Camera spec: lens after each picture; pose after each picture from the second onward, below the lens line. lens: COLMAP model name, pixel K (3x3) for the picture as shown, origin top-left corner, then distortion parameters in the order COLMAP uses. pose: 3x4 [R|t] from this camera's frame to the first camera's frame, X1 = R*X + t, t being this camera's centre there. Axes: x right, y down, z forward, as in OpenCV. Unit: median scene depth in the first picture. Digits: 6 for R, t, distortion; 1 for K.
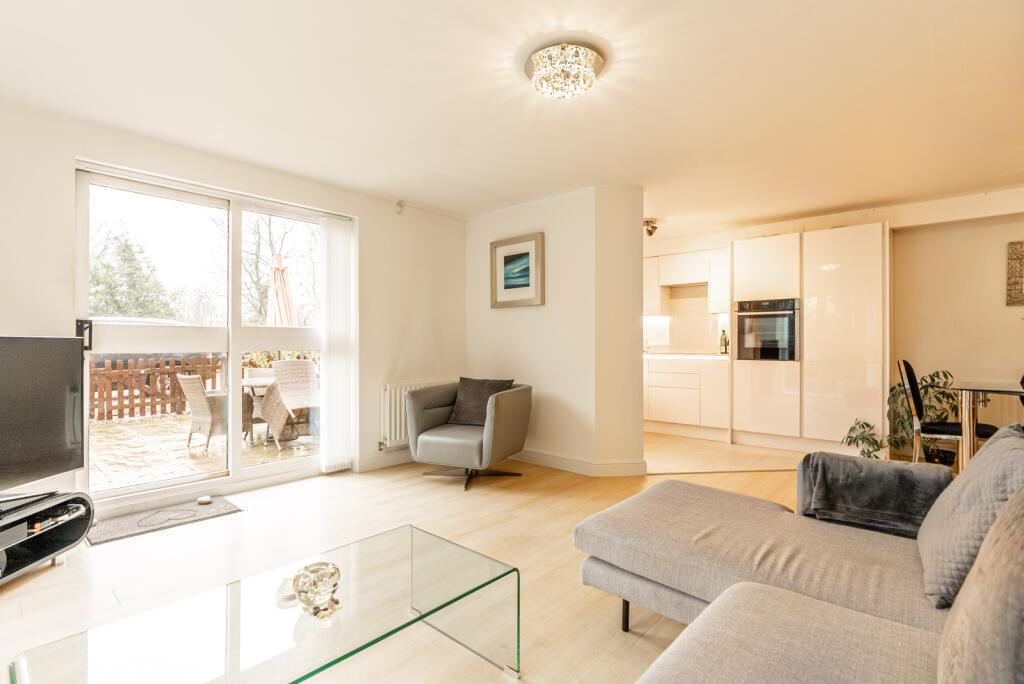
lens RADIAL K [[476.8, 0, 512.0], [0, 476.8, 342.0], [0, 0, 1]] dist [-0.003679, -0.000130]
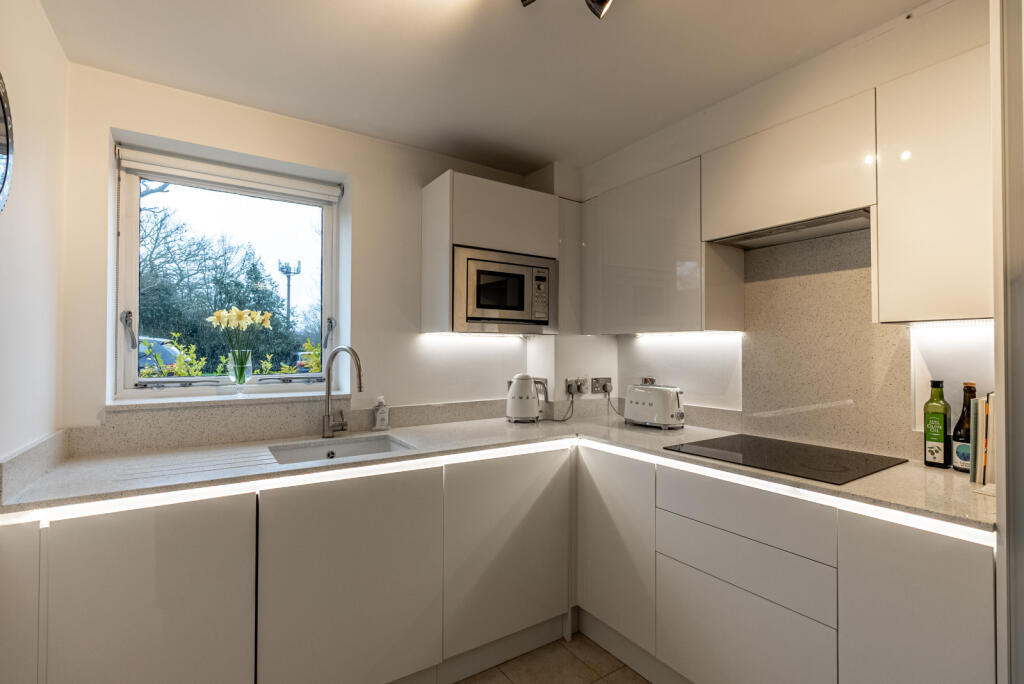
lens RADIAL K [[469.1, 0, 517.2], [0, 469.1, 344.6], [0, 0, 1]] dist [-0.004443, -0.000361]
pose [[0.967197, -0.004319, -0.253990, 0.365000], [0.001849, 0.999949, -0.009962, -0.057355], [0.254020, 0.009166, 0.967155, 0.887893]]
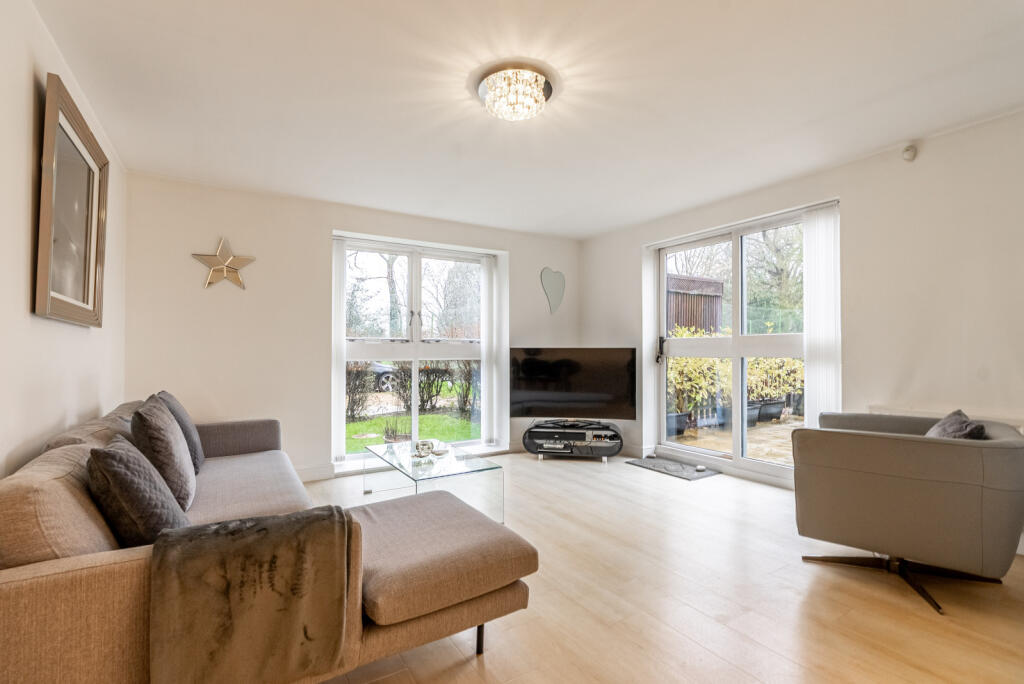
lens RADIAL K [[469.1, 0, 517.2], [0, 469.1, 344.6], [0, 0, 1]] dist [-0.004443, -0.000361]
pose [[-0.271905, -0.011686, -0.962253, 0.558054], [0.005276, 0.999893, -0.013634, 0.000531], [0.962310, -0.008784, -0.271815, 0.637368]]
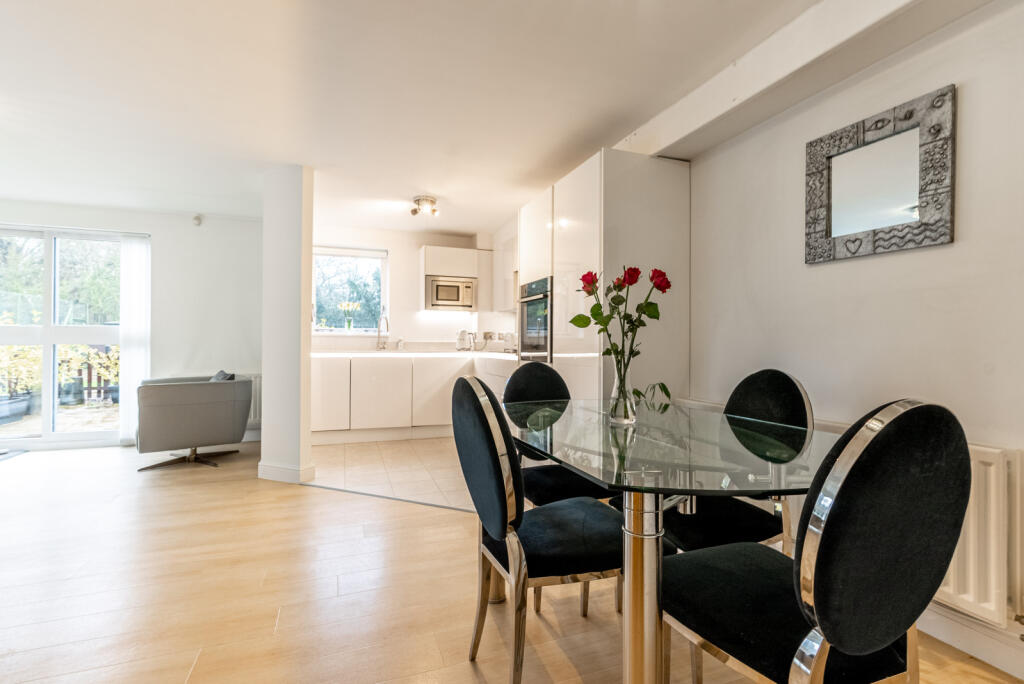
lens RADIAL K [[476.8, 0, 512.0], [0, 476.8, 342.0], [0, 0, 1]] dist [-0.003679, -0.000130]
pose [[0.876649, 0.000137, -0.481130, 0.968443], [-0.002005, 0.999992, -0.003369, 0.010942], [0.481126, 0.003918, 0.876643, 0.366979]]
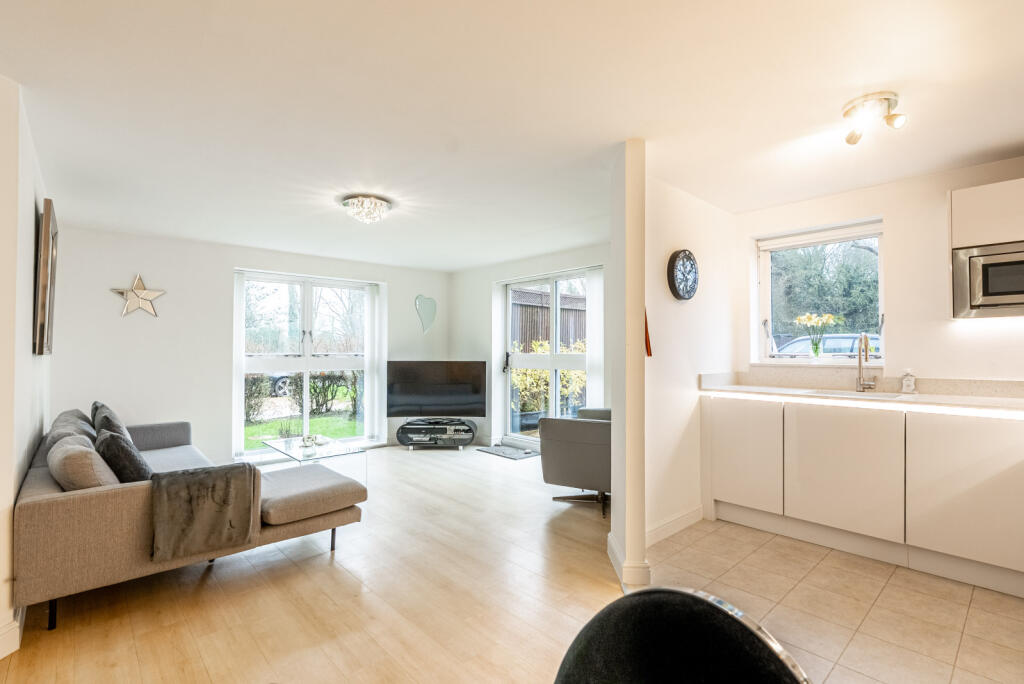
lens RADIAL K [[476.8, 0, 512.0], [0, 476.8, 342.0], [0, 0, 1]] dist [-0.003679, -0.000130]
pose [[-0.102614, -0.018560, -0.994548, 0.854453], [0.004154, 0.999809, -0.019087, -0.035140], [0.994713, -0.006090, -0.102517, 0.830661]]
